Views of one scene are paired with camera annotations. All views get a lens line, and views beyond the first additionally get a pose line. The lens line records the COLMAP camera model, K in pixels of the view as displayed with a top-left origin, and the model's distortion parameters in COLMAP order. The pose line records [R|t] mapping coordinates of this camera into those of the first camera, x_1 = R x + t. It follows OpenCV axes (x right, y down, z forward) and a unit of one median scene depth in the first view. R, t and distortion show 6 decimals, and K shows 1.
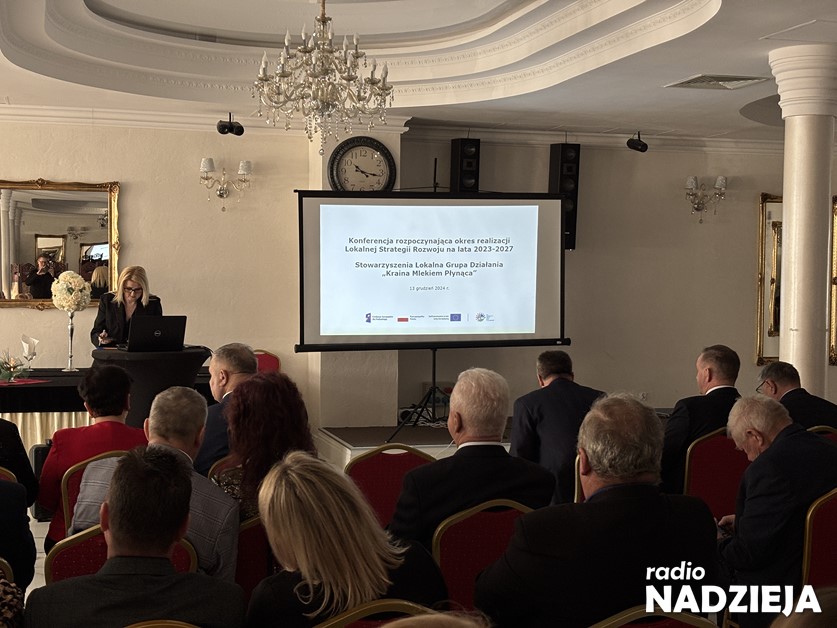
lens RADIAL K [[1263.5, 0, 423.8], [0, 1263.5, 306.7], [0, 0, 1]] dist [0.262310, -1.011690]
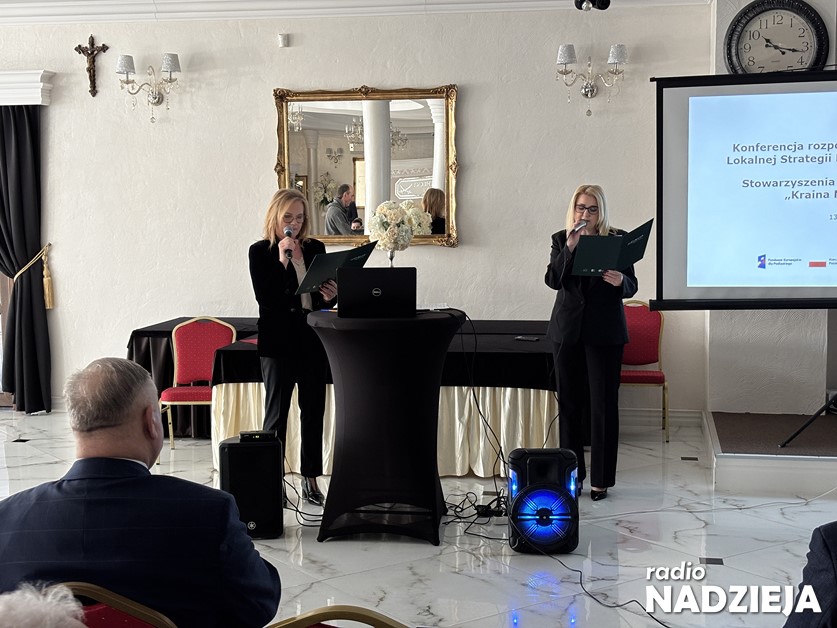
lens RADIAL K [[1263.5, 0, 423.8], [0, 1263.5, 306.7], [0, 0, 1]] dist [0.262310, -1.011690]
pose [[0.896243, 0.022355, -0.442999, 0.095072], [0.006674, 0.997936, 0.063861, -0.011704], [0.443513, -0.060191, 0.894245, 0.290175]]
